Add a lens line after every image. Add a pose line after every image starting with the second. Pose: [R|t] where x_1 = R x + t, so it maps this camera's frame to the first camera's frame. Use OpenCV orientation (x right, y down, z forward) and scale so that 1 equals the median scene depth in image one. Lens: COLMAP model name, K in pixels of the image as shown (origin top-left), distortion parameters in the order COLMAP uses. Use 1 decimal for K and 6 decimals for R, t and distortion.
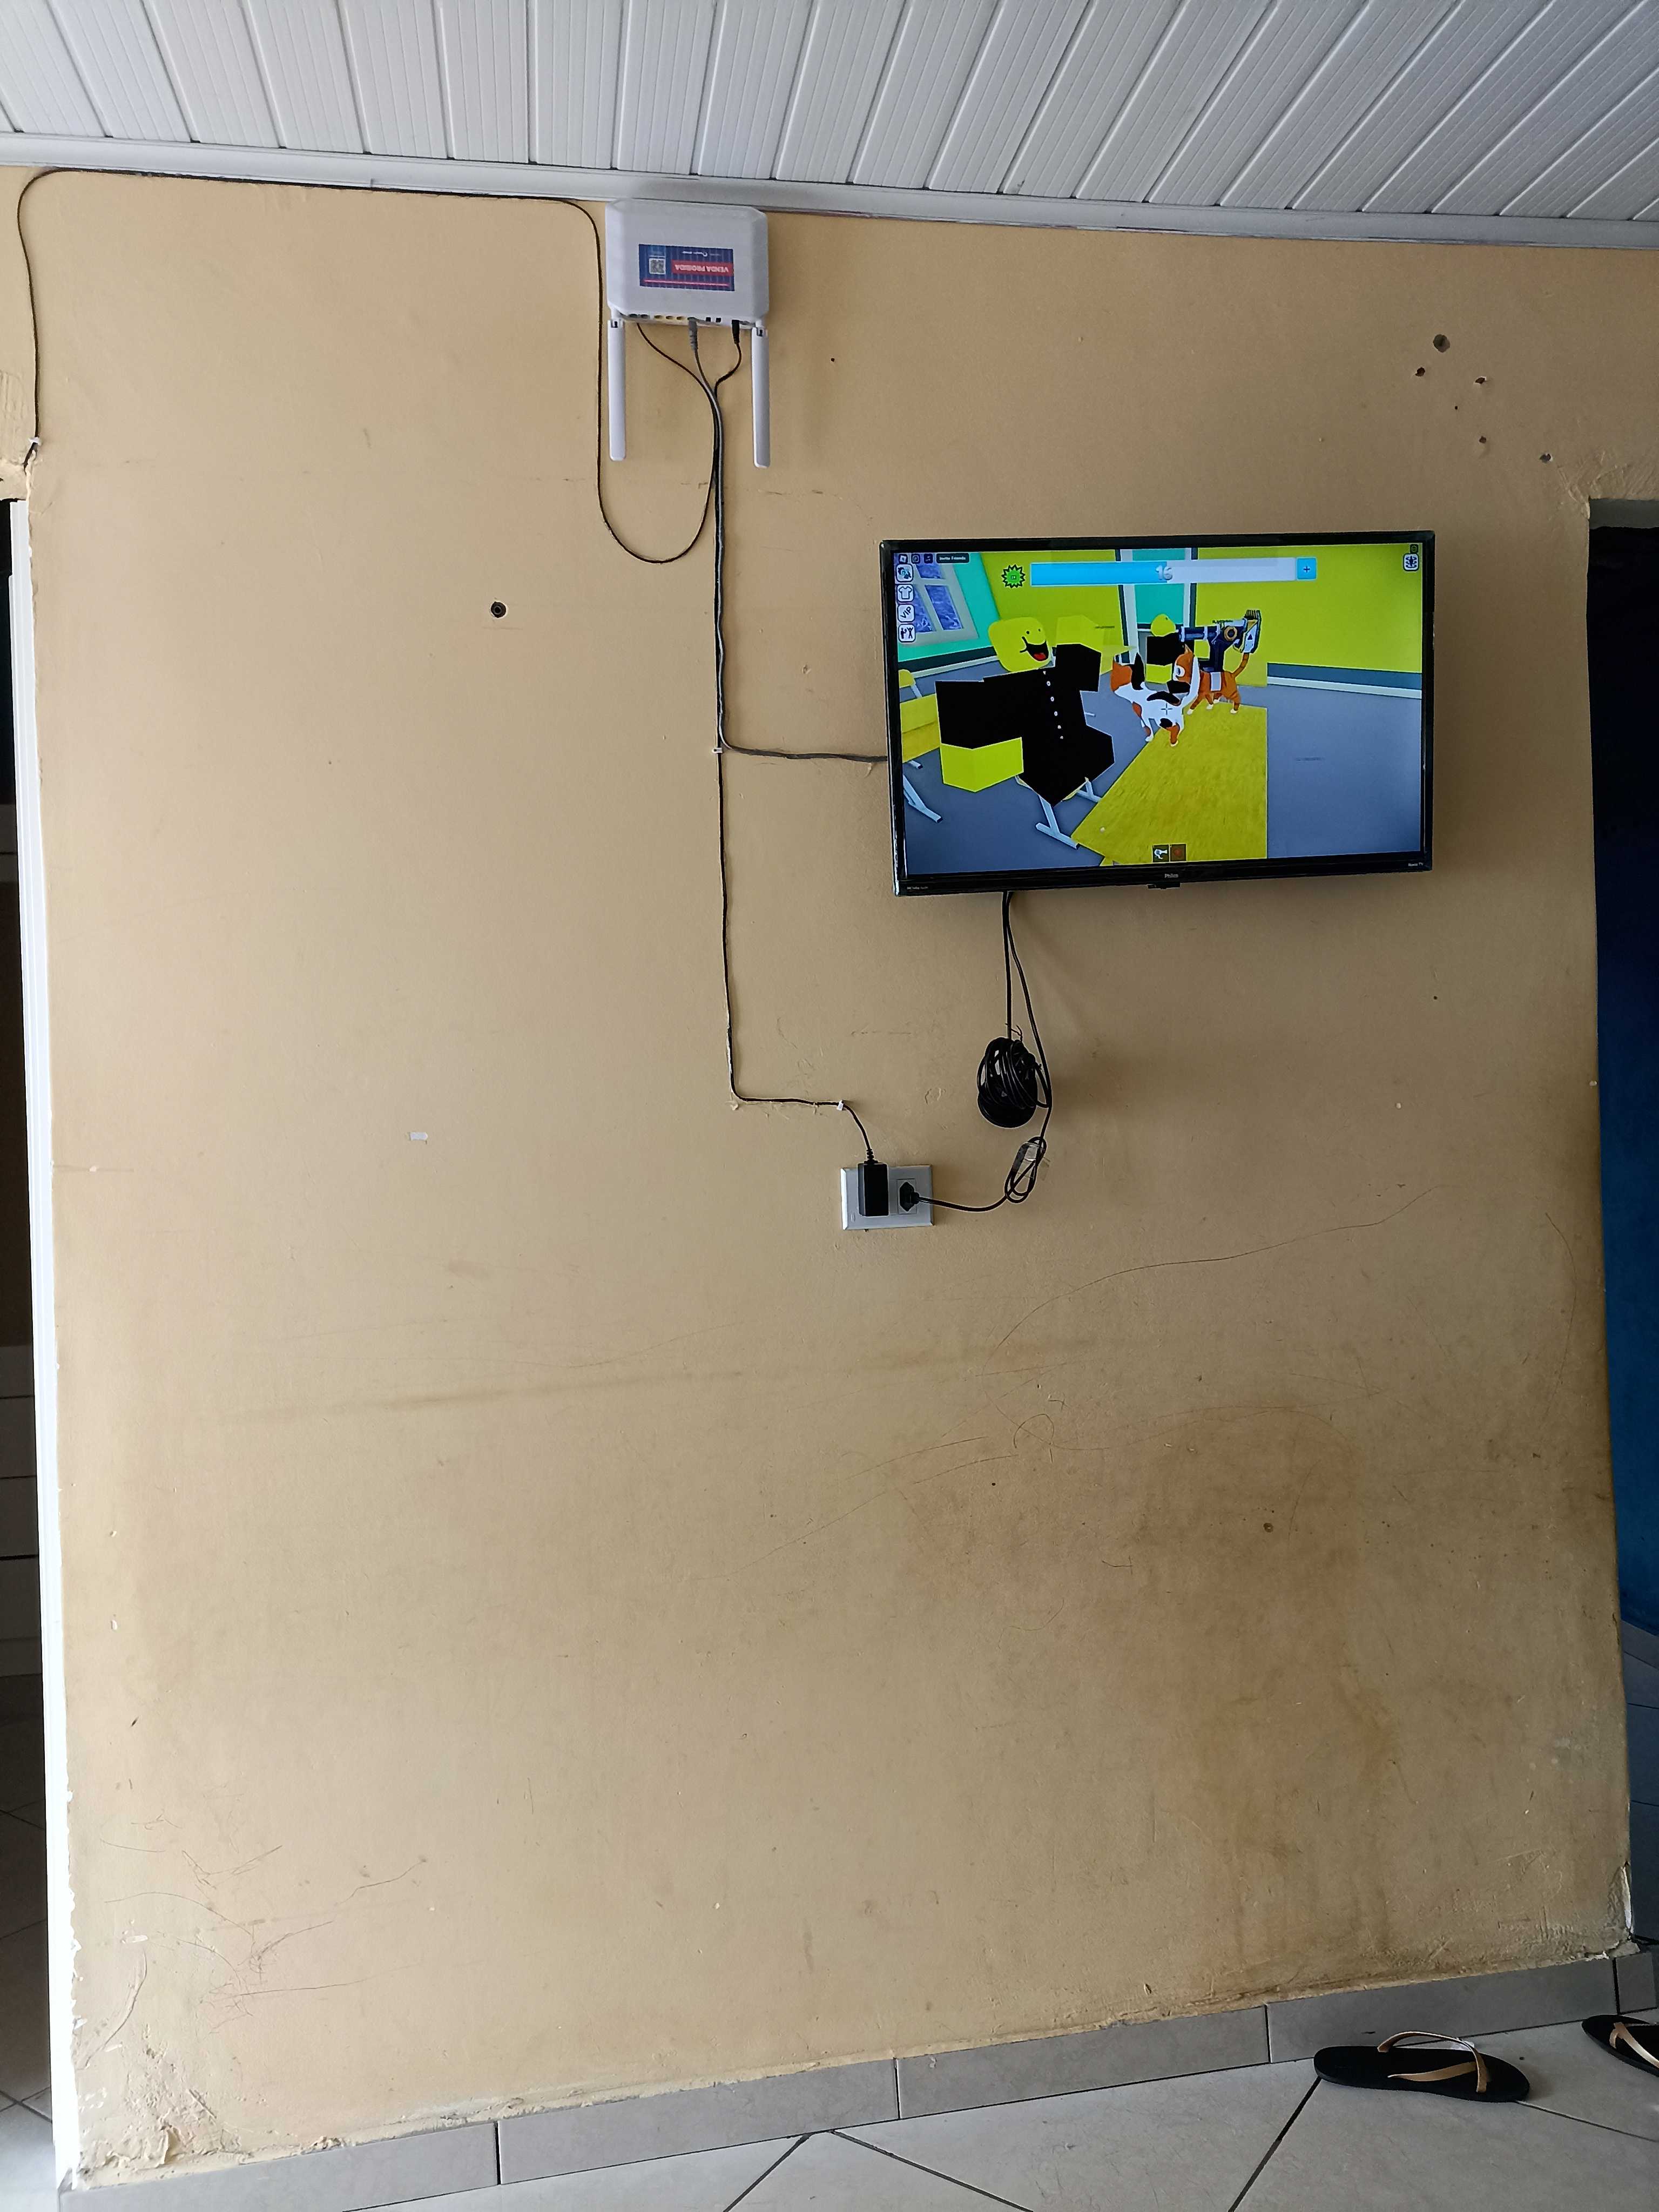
lens RADIAL K [[1521.4, 0, 829.5], [0, 1521.4, 1106.0], [0, 0, 1]] dist [0.007034, 0.001218]
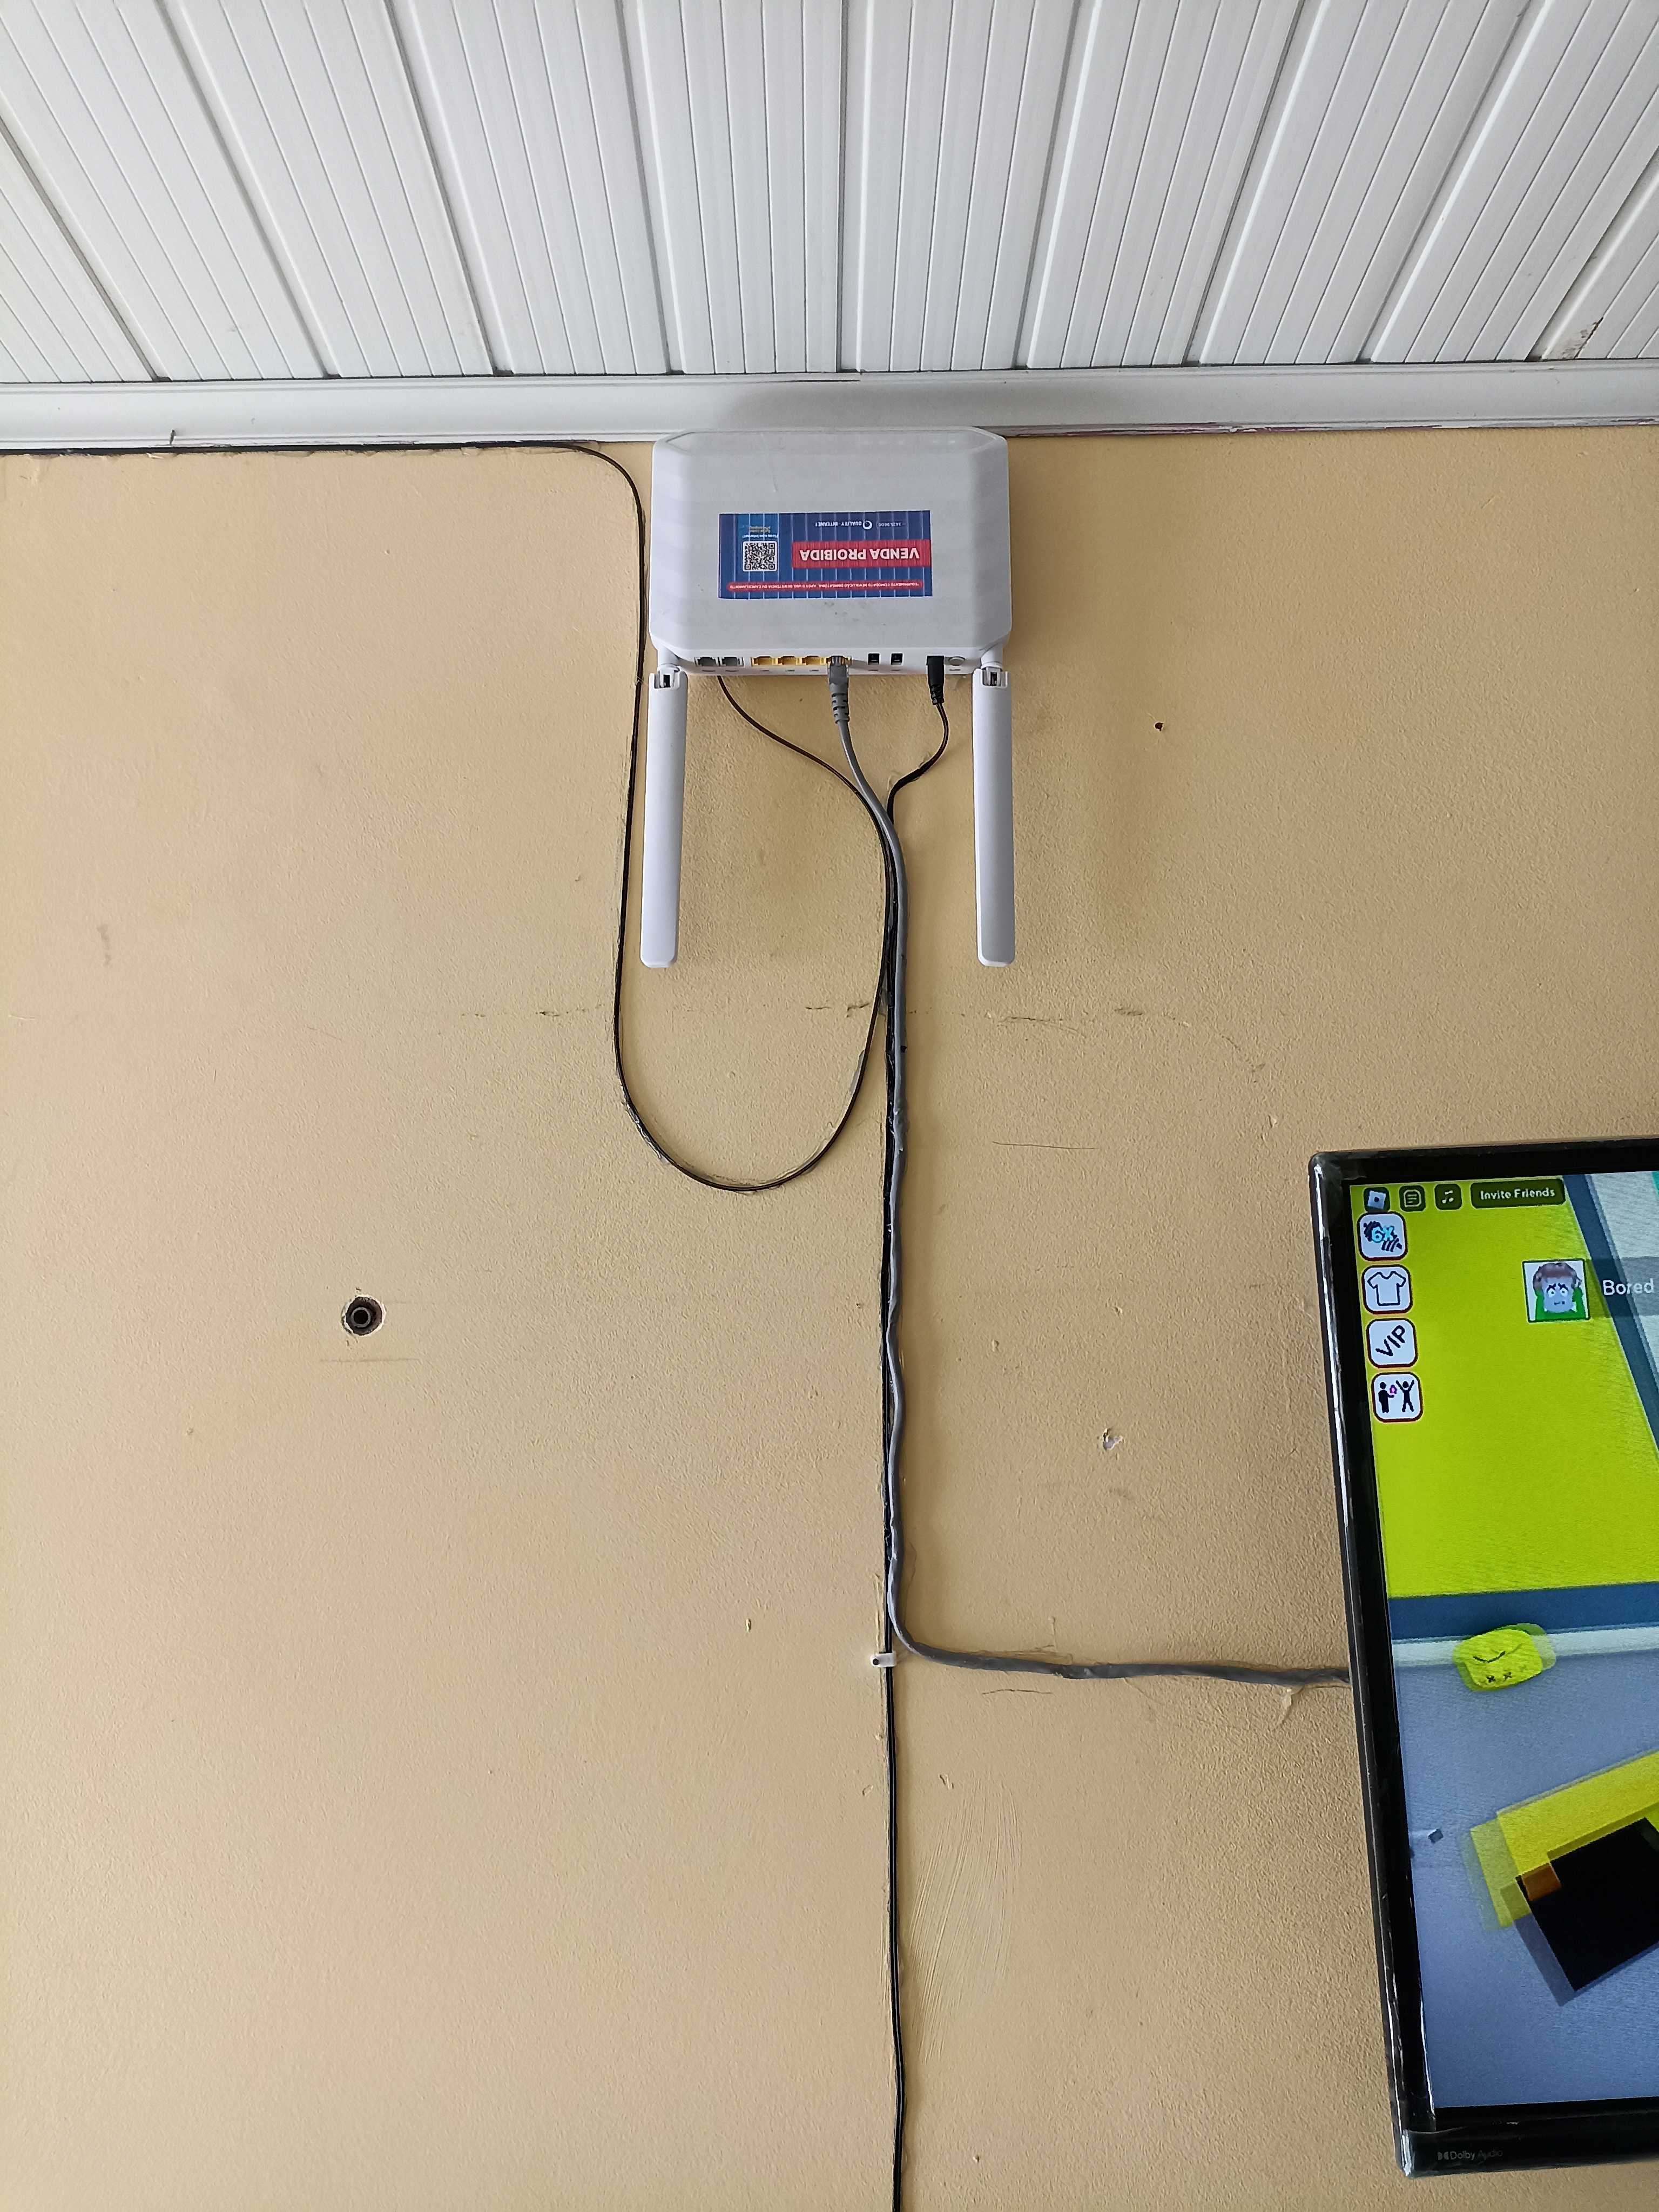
lens RADIAL K [[1538.3, 0, 829.5], [0, 1538.3, 1106.0], [0, 0, 1]] dist [0.094642, -0.093995]
pose [[0.985162, -0.018156, -0.170663, -0.017335], [-0.022753, 0.971795, -0.234727, -0.282114], [0.170111, 0.235128, 0.956963, 0.594561]]
